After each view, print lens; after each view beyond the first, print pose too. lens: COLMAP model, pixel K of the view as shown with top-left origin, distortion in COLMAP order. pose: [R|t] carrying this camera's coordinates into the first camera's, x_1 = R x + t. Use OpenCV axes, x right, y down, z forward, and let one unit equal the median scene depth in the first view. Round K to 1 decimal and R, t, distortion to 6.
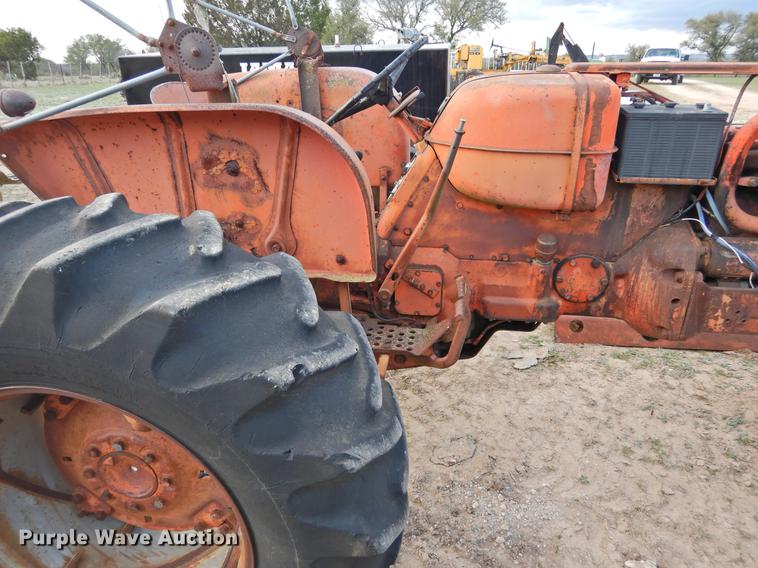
lens RADIAL K [[546.6, 0, 374.7], [0, 546.6, 278.2], [0, 0, 1]] dist [0.001254, 0.001016]
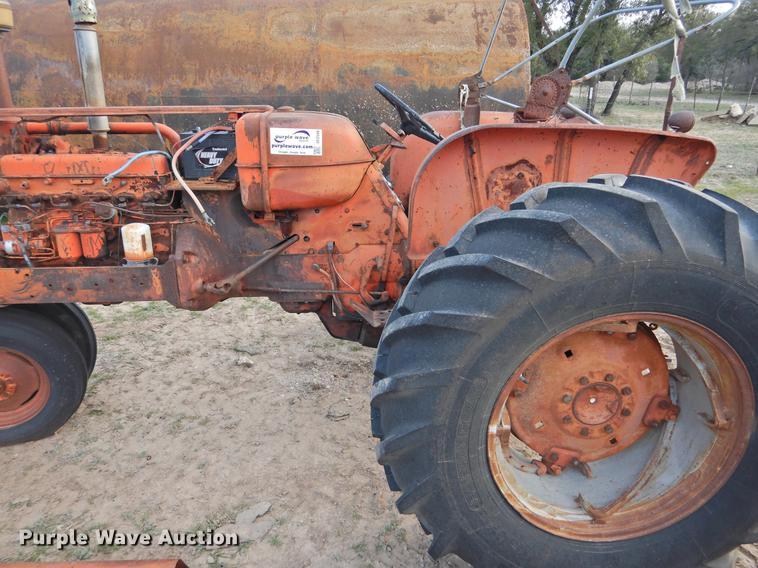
lens RADIAL K [[546.6, 0, 376.4], [0, 546.6, 278.1], [0, 0, 1]] dist [0.001254, 0.001016]
pose [[-0.980965, 0.084392, -0.174890, 0.345262], [-0.061307, 0.719973, 0.691289, -0.968842], [0.184256, 0.688852, -0.701094, 2.138530]]
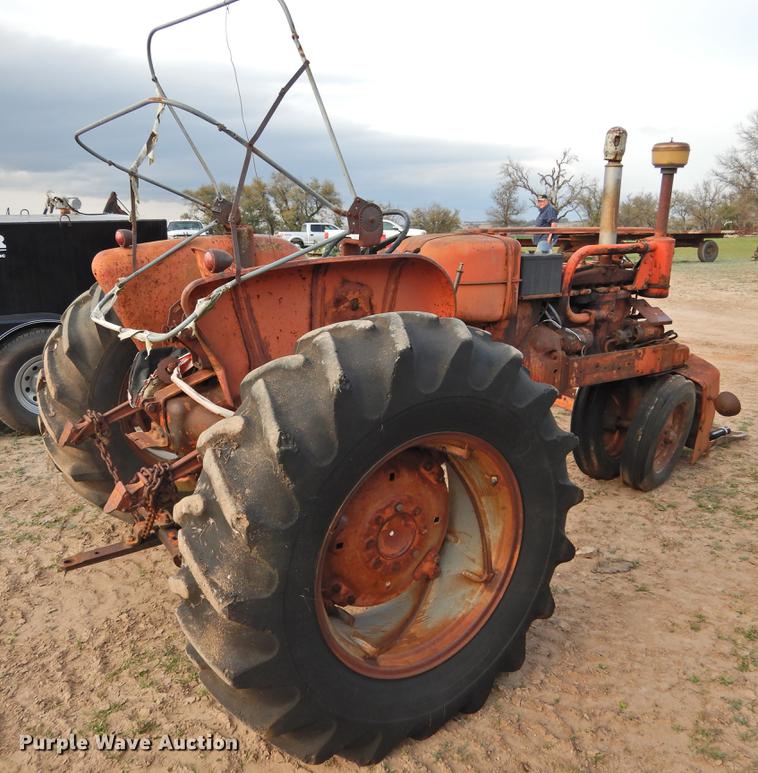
lens RADIAL K [[743.1, 0, 354.3], [0, 743.1, 387.9], [0, 0, 1]] dist [-0.009943, 0.000000]
pose [[0.751644, -0.141154, 0.644288, -1.184836], [0.252331, 0.964061, -0.083164, 0.112110], [-0.609394, 0.225084, 0.760248, -0.242589]]
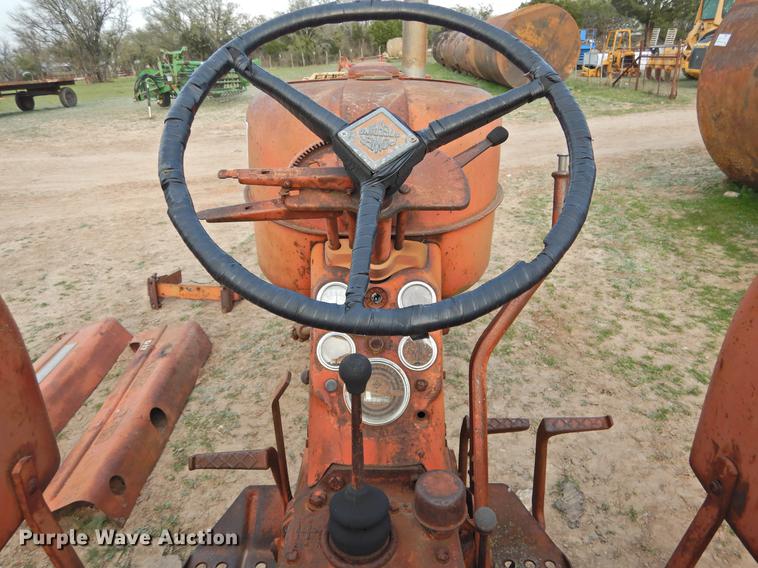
lens RADIAL K [[546.6, 0, 378.1], [0, 546.6, 280.4], [0, 0, 1]] dist [0.001254, 0.001016]
pose [[-0.163535, -0.364595, 0.916693, -0.328941], [0.420680, 0.814715, 0.399084, -0.411078], [-0.892348, 0.450899, 0.020143, 1.018714]]
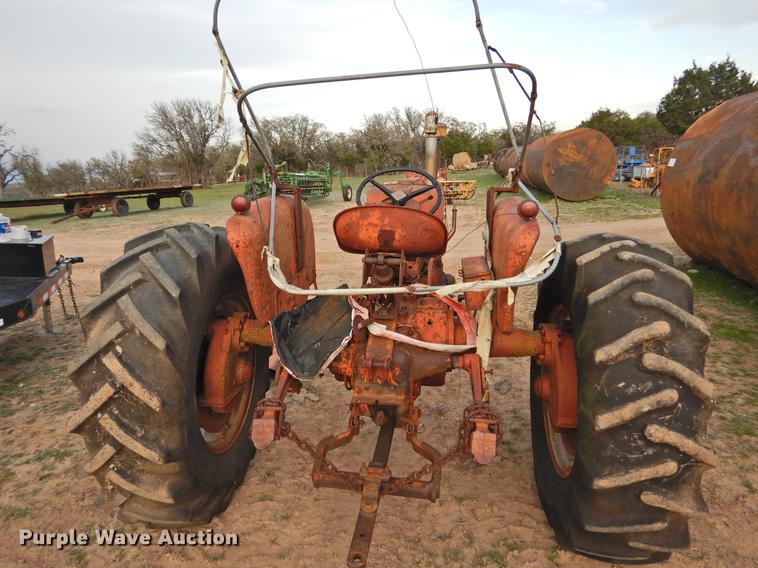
lens RADIAL K [[546.6, 0, 376.0], [0, 546.6, 280.6], [0, 0, 1]] dist [0.001254, 0.001016]
pose [[-0.038172, -0.193078, 0.980441, -1.593583], [0.420626, 0.886894, 0.191032, -0.461824], [-0.906431, 0.419691, 0.047359, 1.077254]]
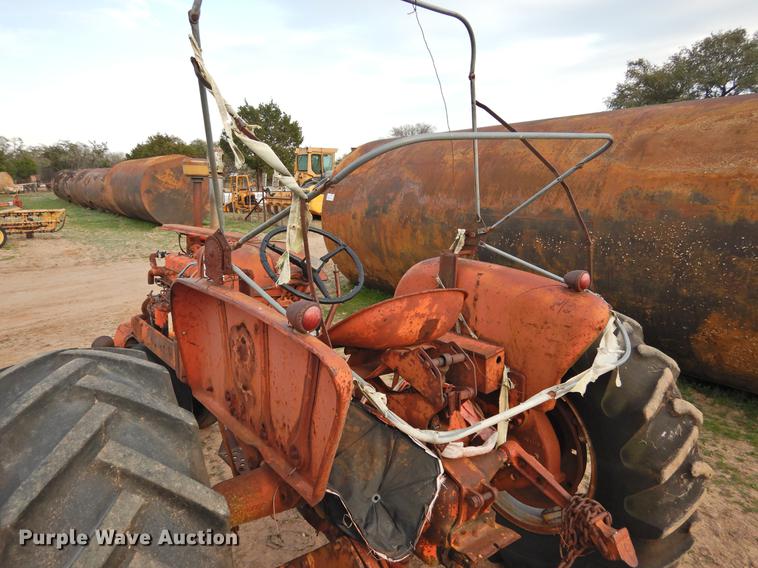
lens RADIAL K [[546.6, 0, 373.4], [0, 546.6, 274.5], [0, 0, 1]] dist [0.001254, 0.001016]
pose [[-0.720057, -0.100385, 0.686616, -0.954307], [0.290637, 0.854881, 0.429778, -0.821708], [-0.630118, 0.509021, -0.586387, 1.643946]]
